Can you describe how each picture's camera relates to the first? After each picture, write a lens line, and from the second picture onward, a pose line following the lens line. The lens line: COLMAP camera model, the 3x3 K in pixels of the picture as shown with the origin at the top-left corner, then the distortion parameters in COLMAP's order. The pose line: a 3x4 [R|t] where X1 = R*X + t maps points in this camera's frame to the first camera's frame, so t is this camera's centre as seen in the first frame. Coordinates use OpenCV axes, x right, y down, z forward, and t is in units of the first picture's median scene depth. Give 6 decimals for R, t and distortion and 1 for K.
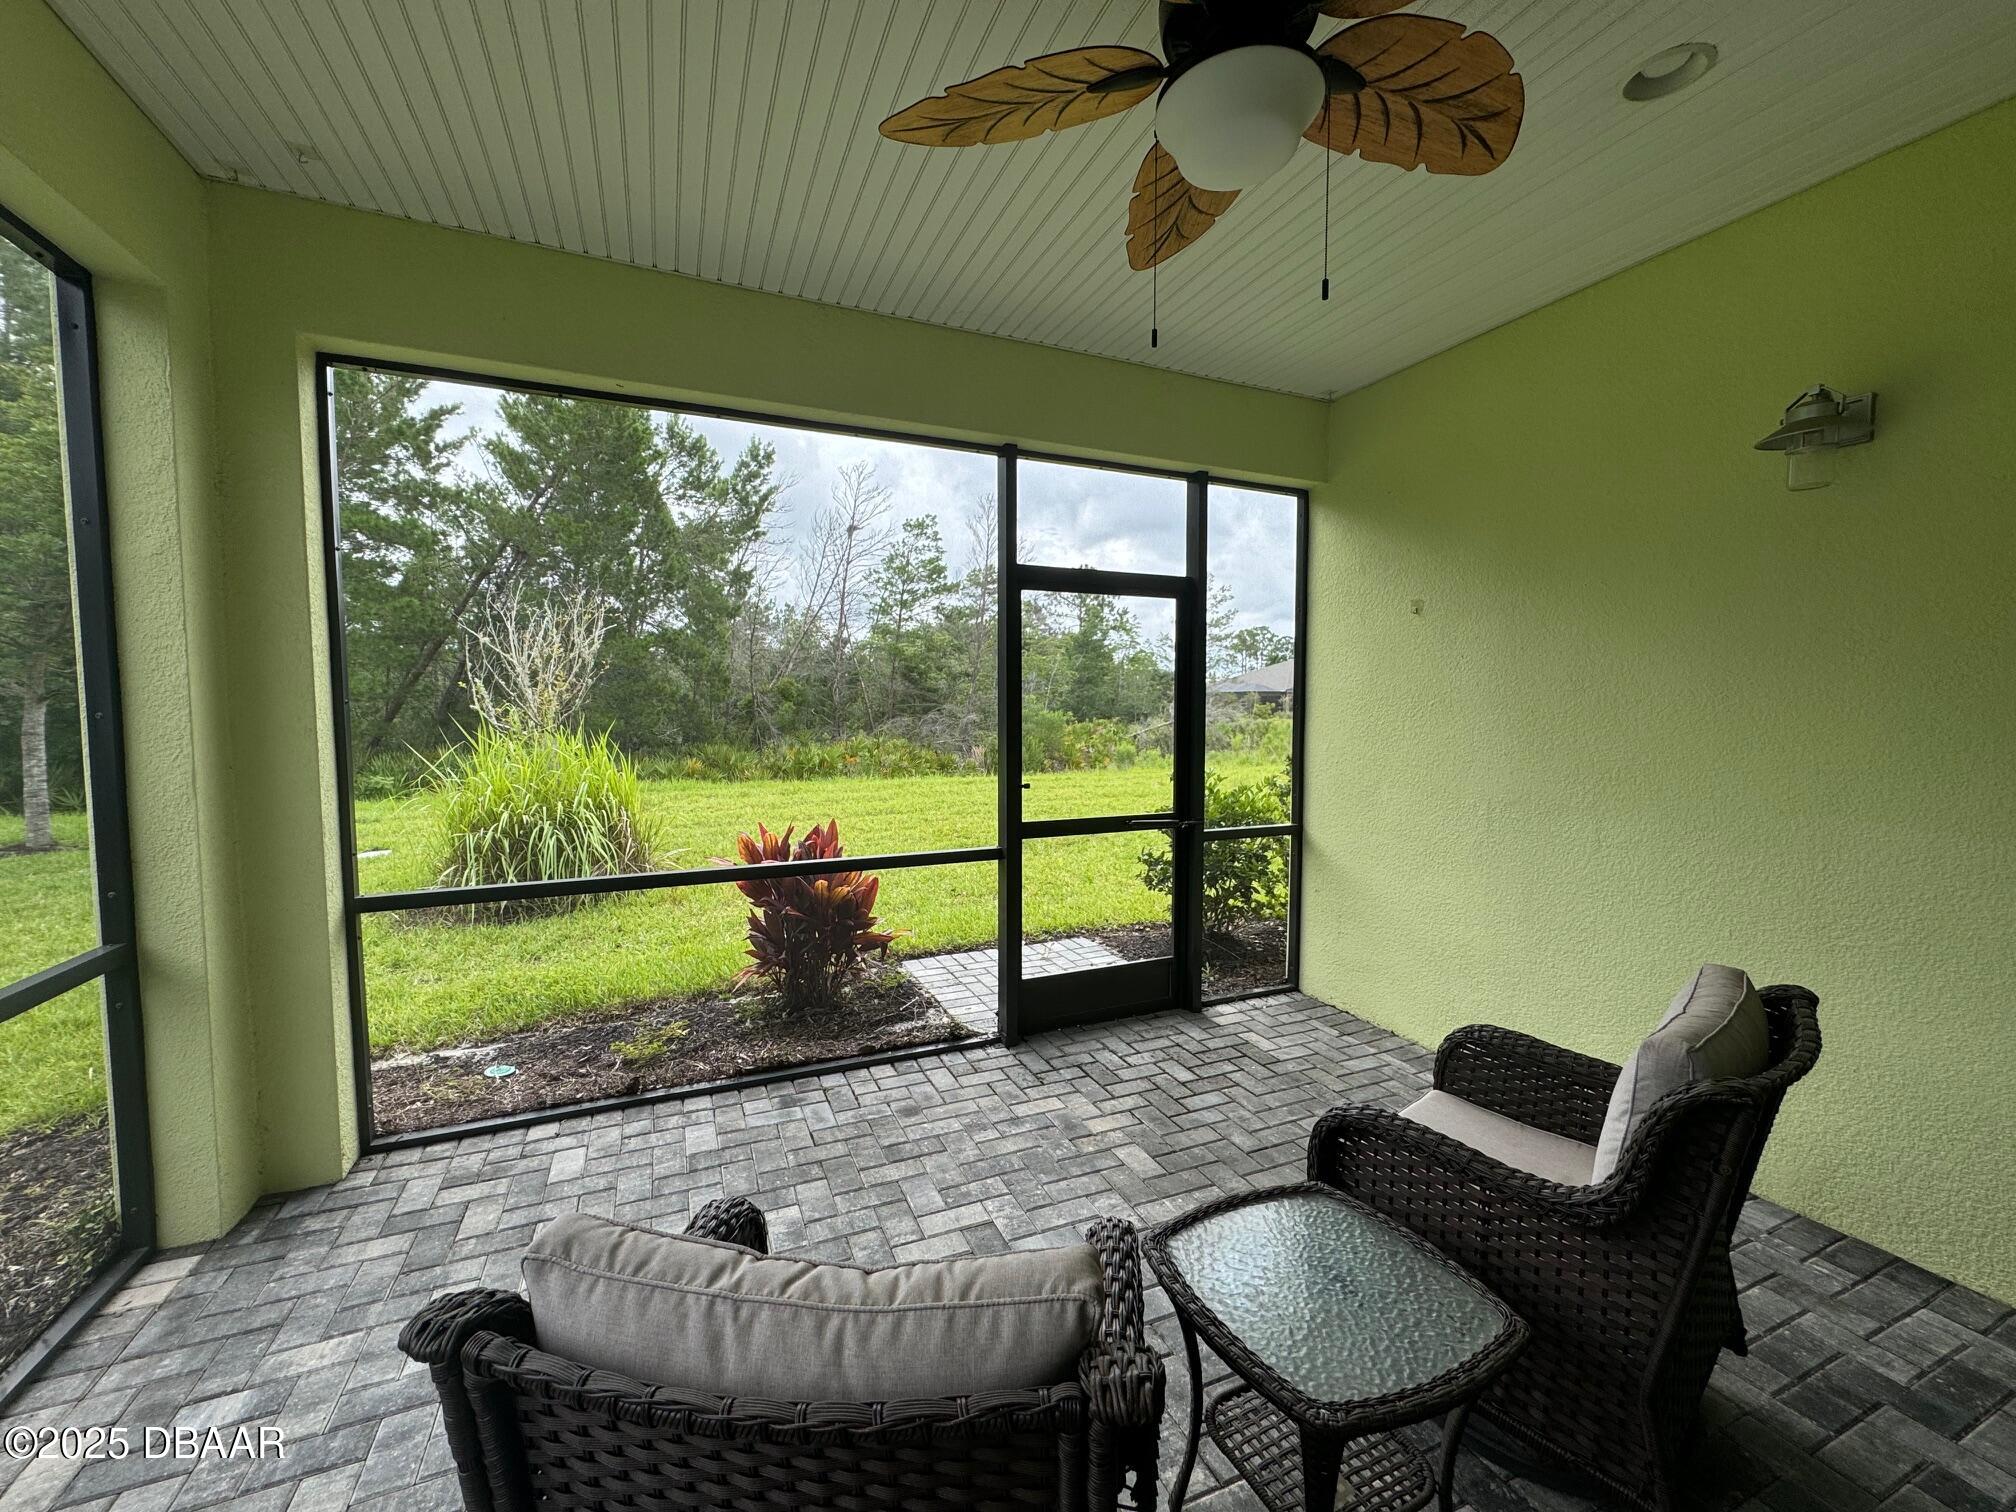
lens RADIAL K [[800.3, 0, 1007.0], [0, 800.3, 752.5], [0, 0, 1]] dist [-0.001312, -0.000491]
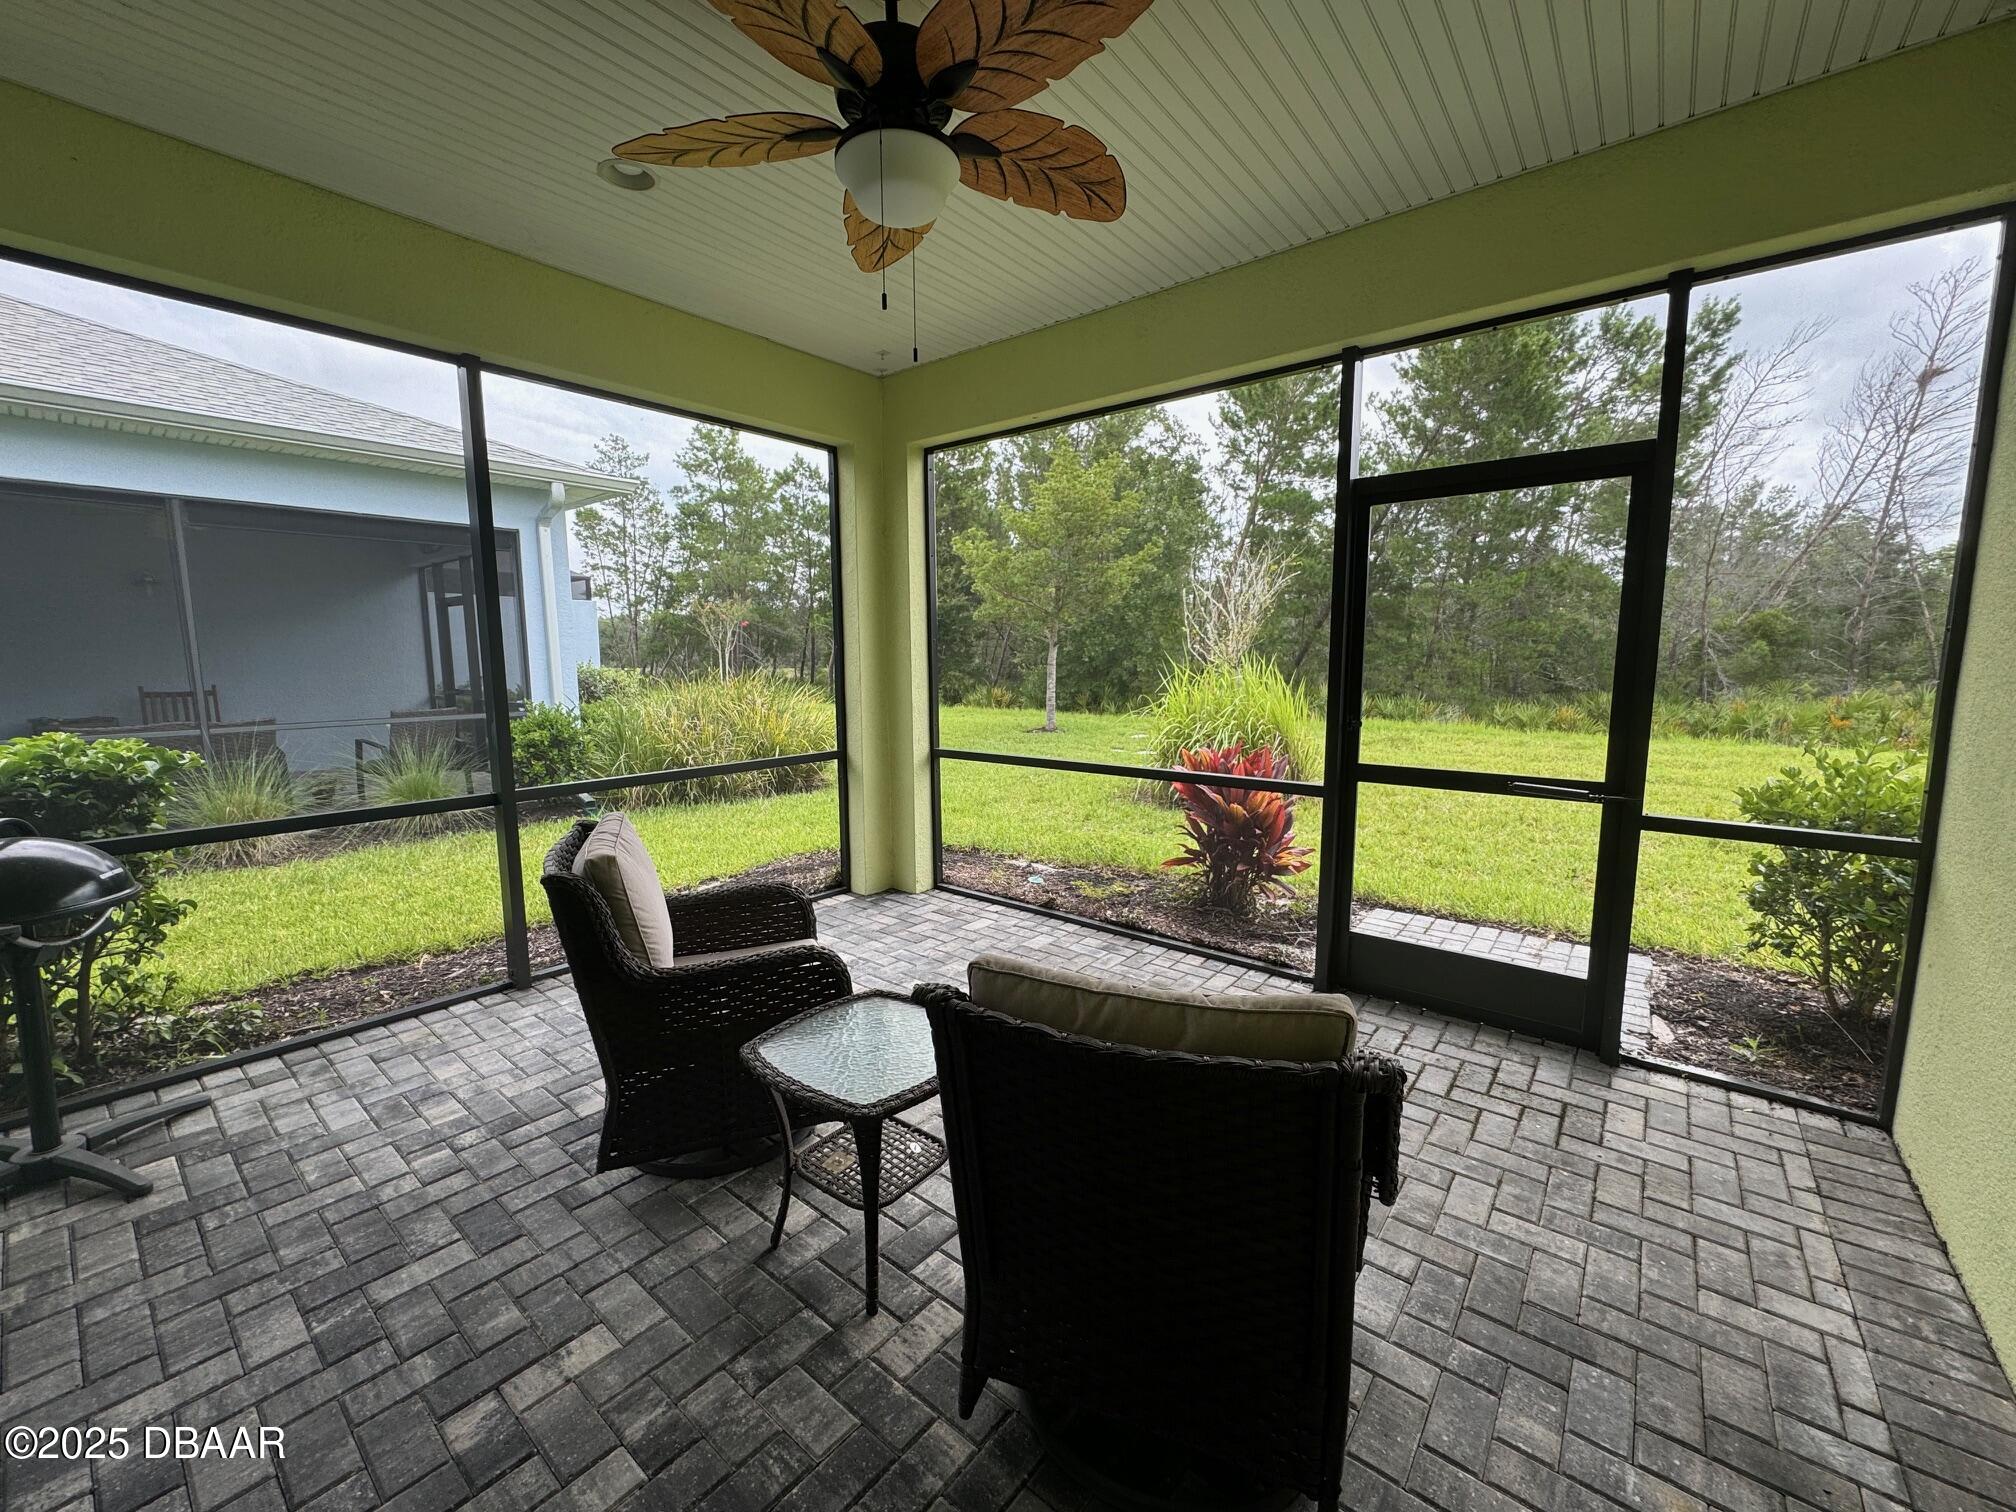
lens RADIAL K [[799.0, 0, 1008.0], [0, 799.0, 756.0], [0, 0, 1]] dist [0.011722, -0.007455]
pose [[0.472077, 0.112459, -0.874355, 0.663582], [-0.048492, 0.993641, 0.101619, 0.004623], [0.880222, -0.005573, 0.474529, 0.216615]]
